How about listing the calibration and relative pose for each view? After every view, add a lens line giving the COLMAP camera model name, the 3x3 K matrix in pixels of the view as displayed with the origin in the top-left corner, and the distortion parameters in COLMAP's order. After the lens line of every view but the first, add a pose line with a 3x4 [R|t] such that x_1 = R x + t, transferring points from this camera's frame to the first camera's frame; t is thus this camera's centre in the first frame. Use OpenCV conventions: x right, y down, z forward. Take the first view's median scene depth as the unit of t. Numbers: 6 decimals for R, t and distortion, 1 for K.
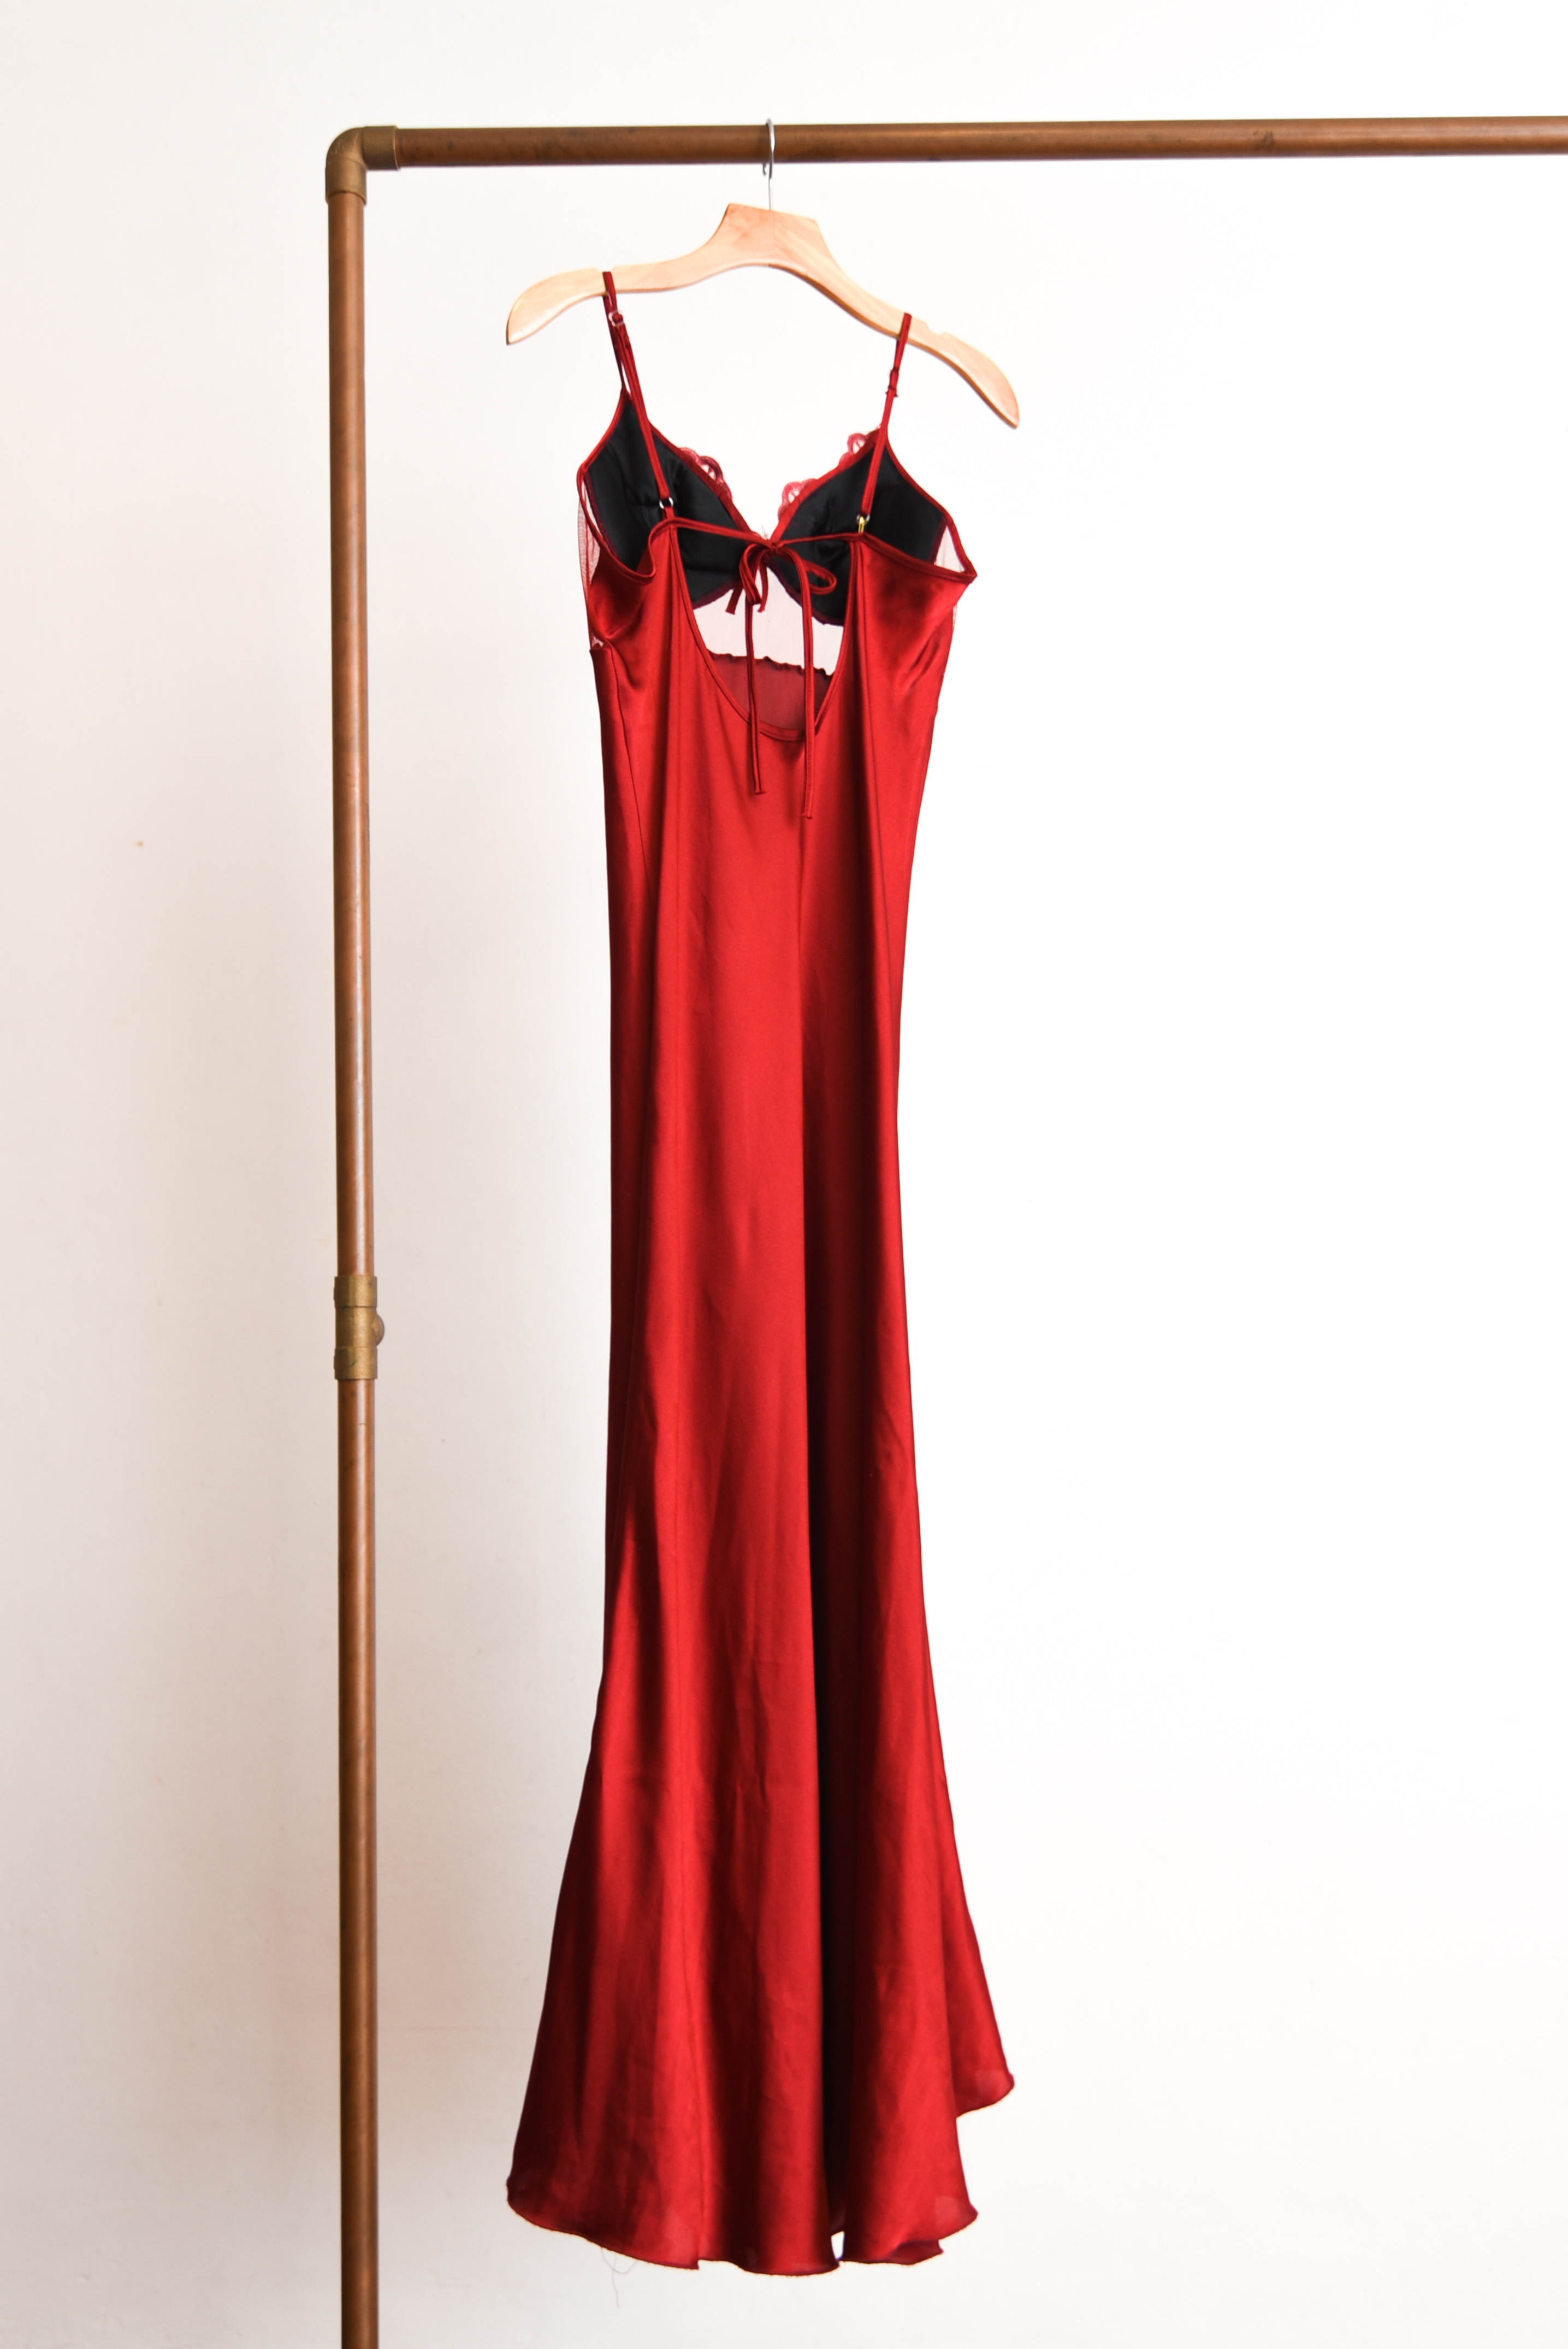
lens RADIAL K [[1524.2, 0, 784.0], [0, 1524.2, 1174.5], [0, 0, 1]] dist [0.005619, 0.001092]
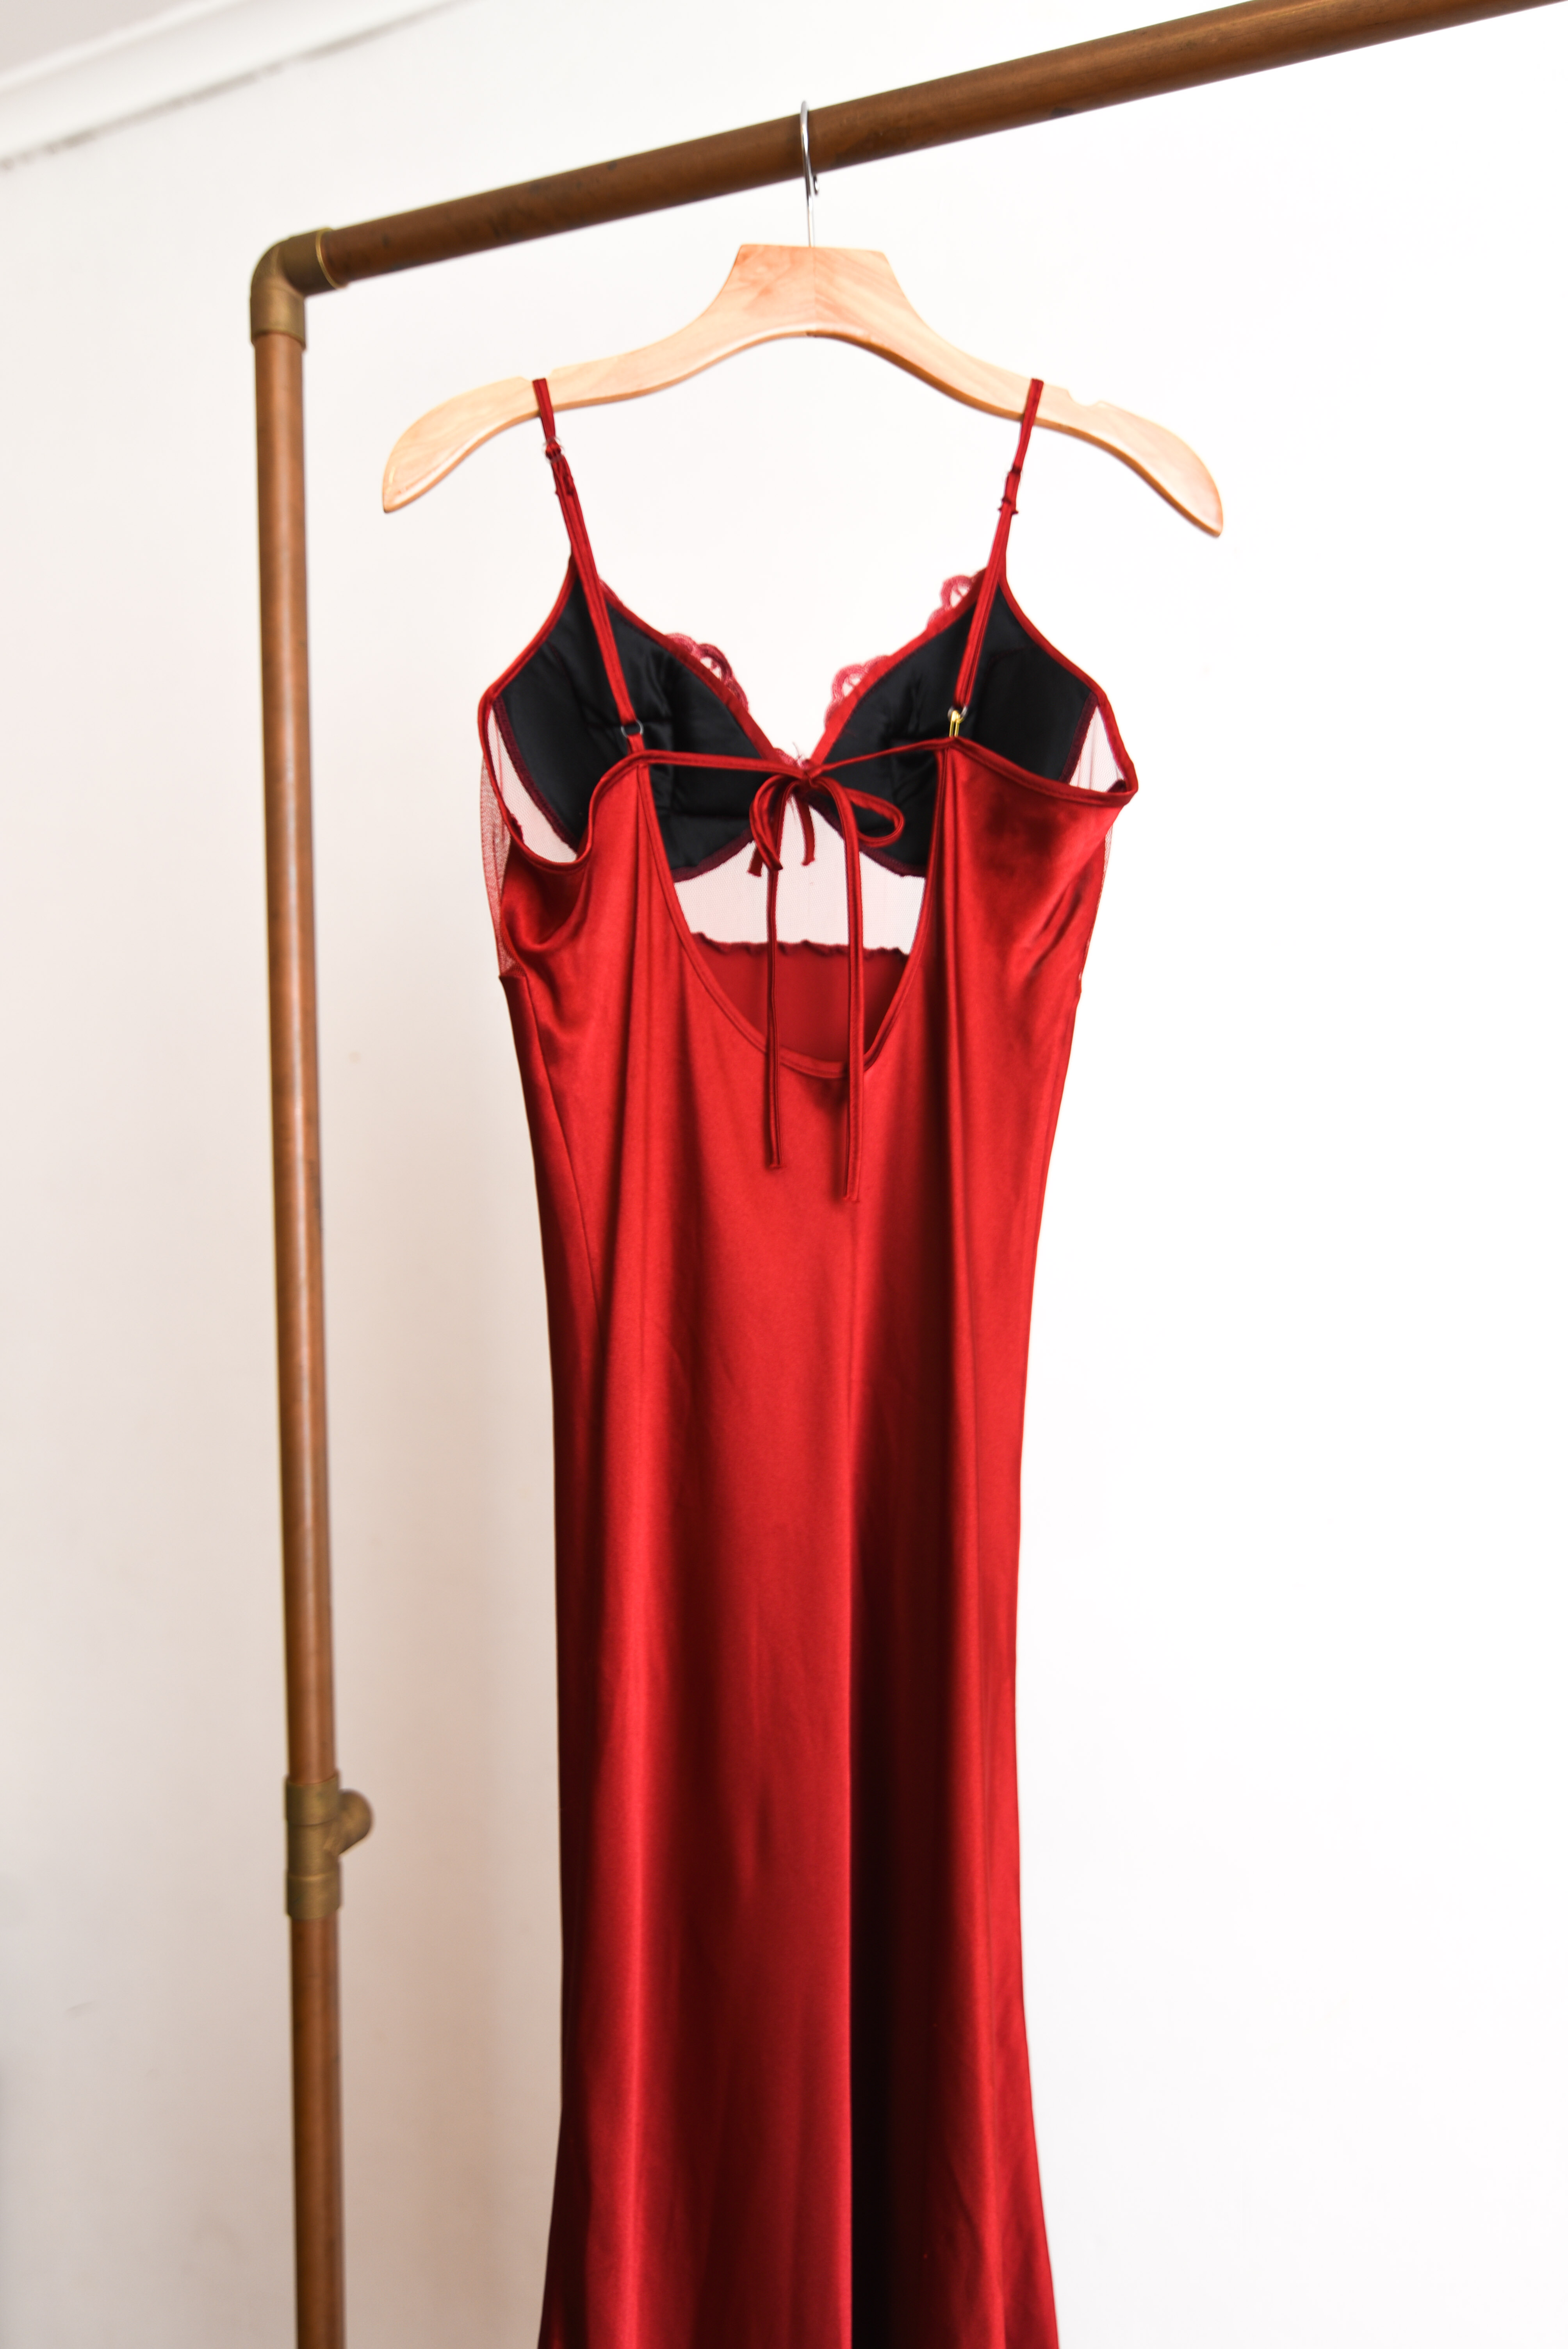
lens RADIAL K [[1211.3, 0, 784.0], [0, 1211.3, 1174.5], [0, 0, 1]] dist [0.015600, -0.021660]
pose [[0.972351, 0.006016, -0.233445, 0.101837], [0.002288, 0.999375, 0.035284, -0.253850], [0.233512, -0.034843, 0.971730, 0.478819]]
